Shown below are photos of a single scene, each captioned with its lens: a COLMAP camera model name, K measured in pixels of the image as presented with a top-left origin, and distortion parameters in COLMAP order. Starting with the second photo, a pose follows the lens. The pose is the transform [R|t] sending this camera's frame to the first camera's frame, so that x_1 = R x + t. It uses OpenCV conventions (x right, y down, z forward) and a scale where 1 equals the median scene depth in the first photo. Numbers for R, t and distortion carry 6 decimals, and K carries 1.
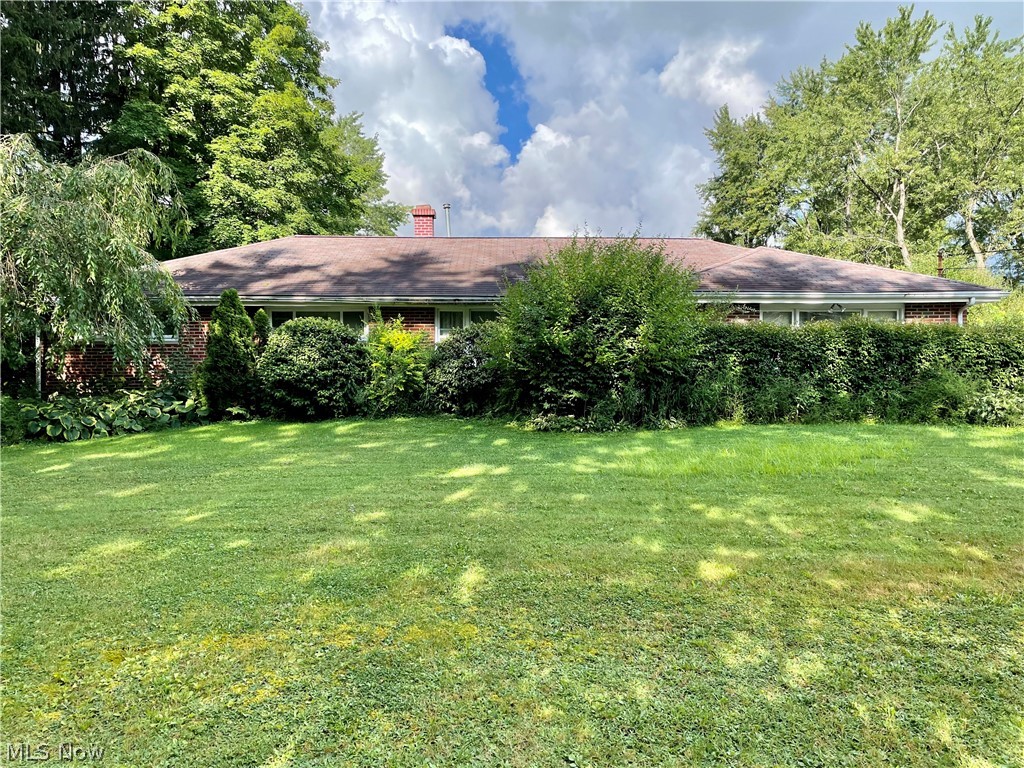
lens RADIAL K [[794.6, 0, 512.0], [0, 794.6, 384.0], [0, 0, 1]] dist [0.097510, -0.155162]
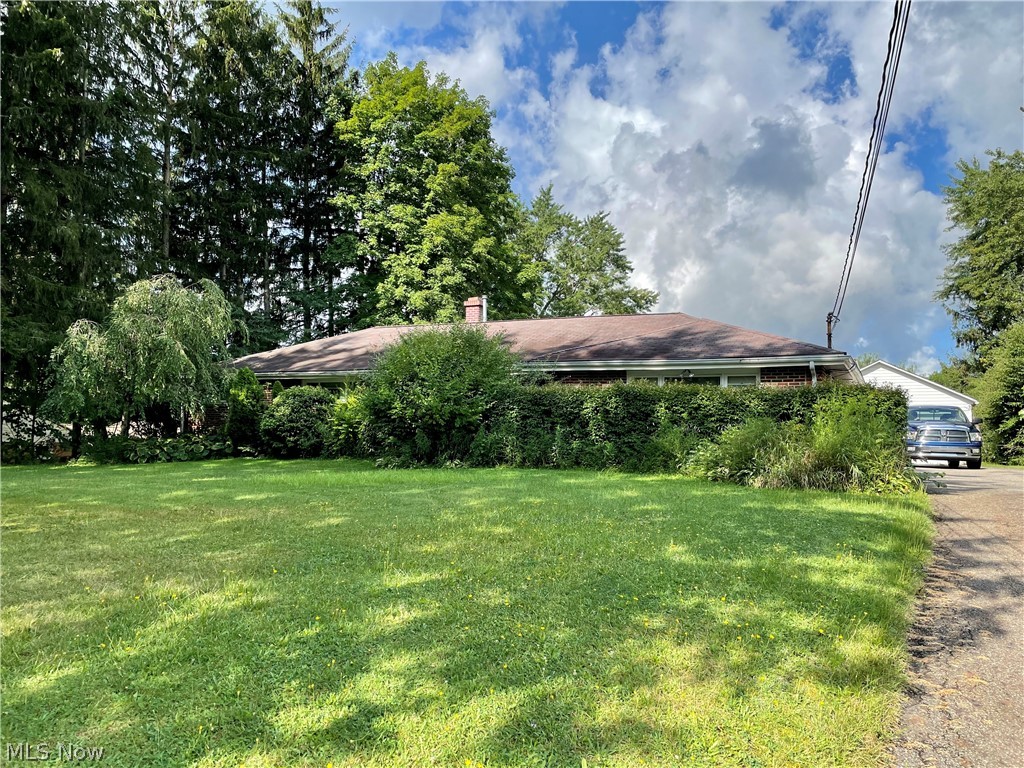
lens RADIAL K [[794.6, 0, 512.0], [0, 794.6, 384.0], [0, 0, 1]] dist [0.097510, -0.155162]
pose [[0.886663, -0.010801, -0.462290, 0.408904], [-0.035609, 0.995164, -0.091549, 0.016344], [0.461043, 0.097635, 0.881990, -0.041593]]
